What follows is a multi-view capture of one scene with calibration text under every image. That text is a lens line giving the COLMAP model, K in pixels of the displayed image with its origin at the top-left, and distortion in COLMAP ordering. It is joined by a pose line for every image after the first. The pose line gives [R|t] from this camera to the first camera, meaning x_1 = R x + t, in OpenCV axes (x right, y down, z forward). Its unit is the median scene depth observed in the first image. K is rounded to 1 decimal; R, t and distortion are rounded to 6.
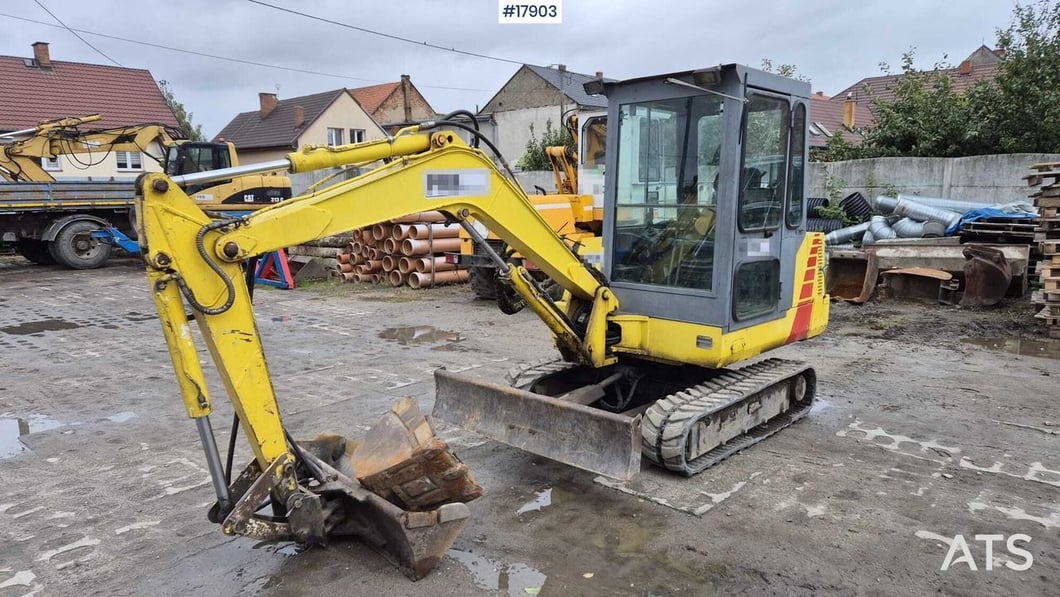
lens RADIAL K [[705.7, 0, 518.7], [0, 705.7, 296.9], [0, 0, 1]] dist [0.088085, -0.069450]
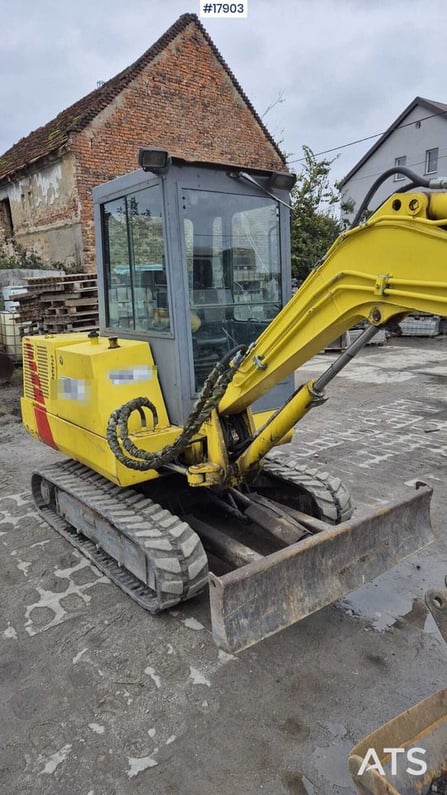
lens RADIAL K [[529.3, 0, 231.1], [0, 529.3, 402.5], [0, 0, 1]] dist [0.088085, -0.069450]
pose [[0.148614, -0.209740, 0.966397, -0.537898], [0.175026, 0.967399, 0.183041, -0.131927], [-0.973283, 0.141943, 0.180479, 0.881458]]
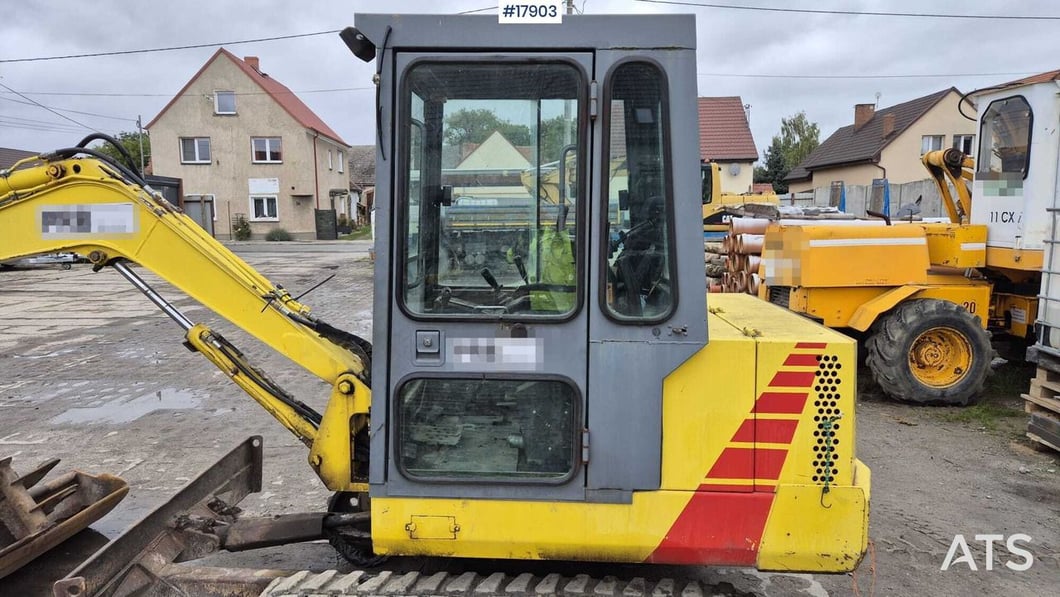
lens RADIAL K [[705.7, 0, 518.8], [0, 705.7, 291.4], [0, 0, 1]] dist [0.088085, -0.069450]
pose [[0.662837, 0.093711, -0.742876, 0.717275], [-0.115850, 0.993025, 0.021899, -0.125482], [0.739747, 0.071547, 0.669070, 0.654654]]
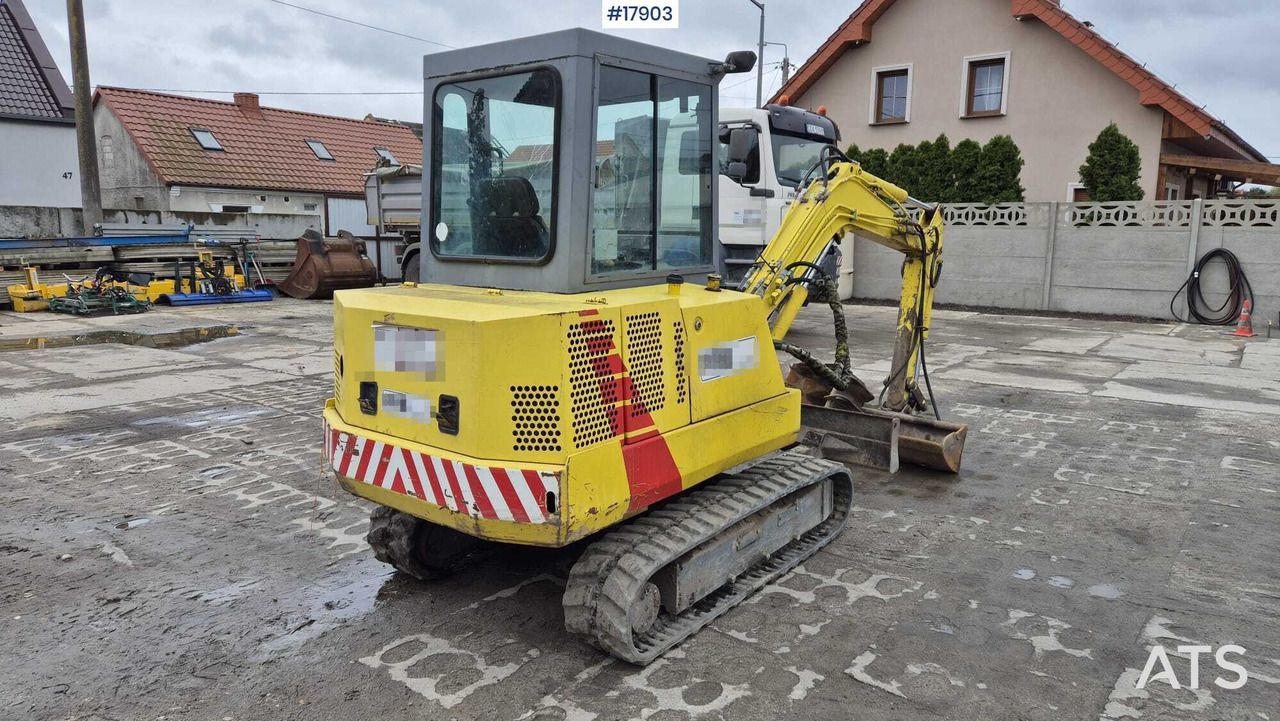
lens RADIAL K [[852.1, 0, 633.5], [0, 852.1, 353.3], [0, 0, 1]] dist [0.088085, -0.069450]
pose [[-0.996338, 0.013449, -0.084439, 0.296869], [-0.012889, 0.952643, 0.303817, -0.291456], [0.084527, 0.303793, -0.948981, 1.952013]]
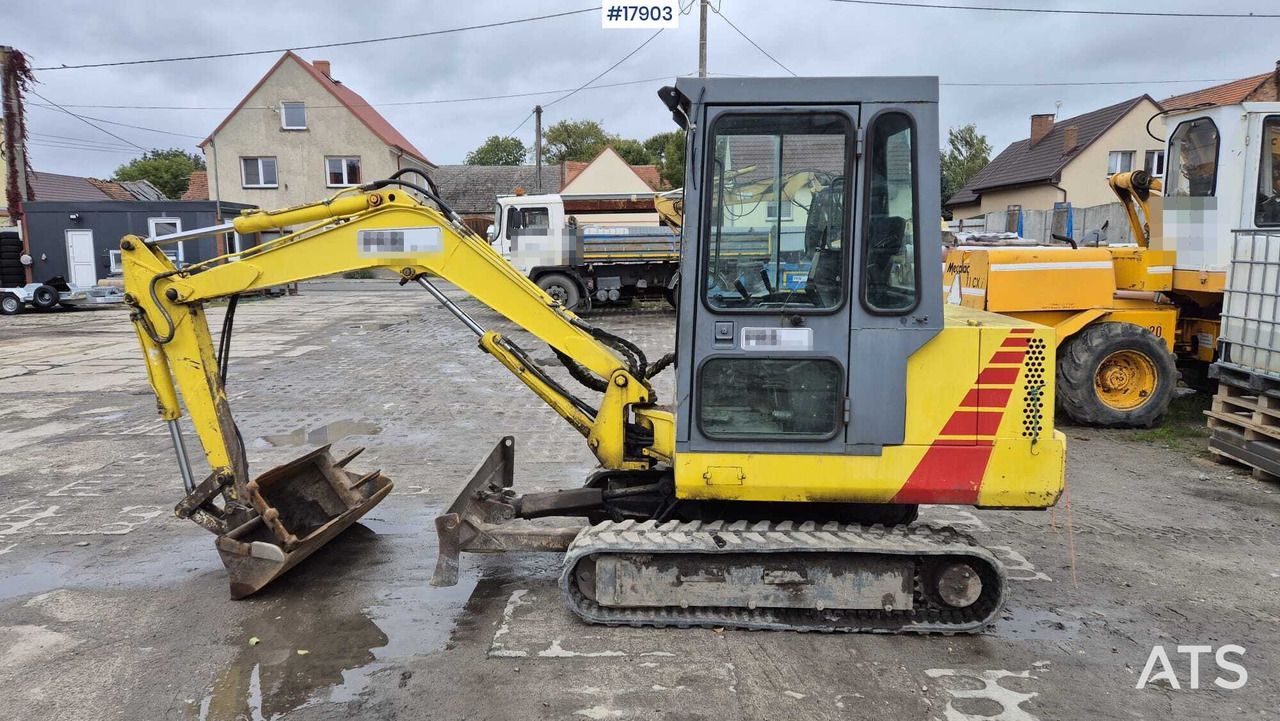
lens RADIAL K [[852.1, 0, 631.5], [0, 852.1, 357.3], [0, 0, 1]] dist [0.088085, -0.069450]
pose [[0.669961, 0.104273, -0.735037, 0.827152], [-0.110810, 0.993041, 0.039875, -0.067922], [0.734080, 0.054735, 0.676853, 0.350548]]
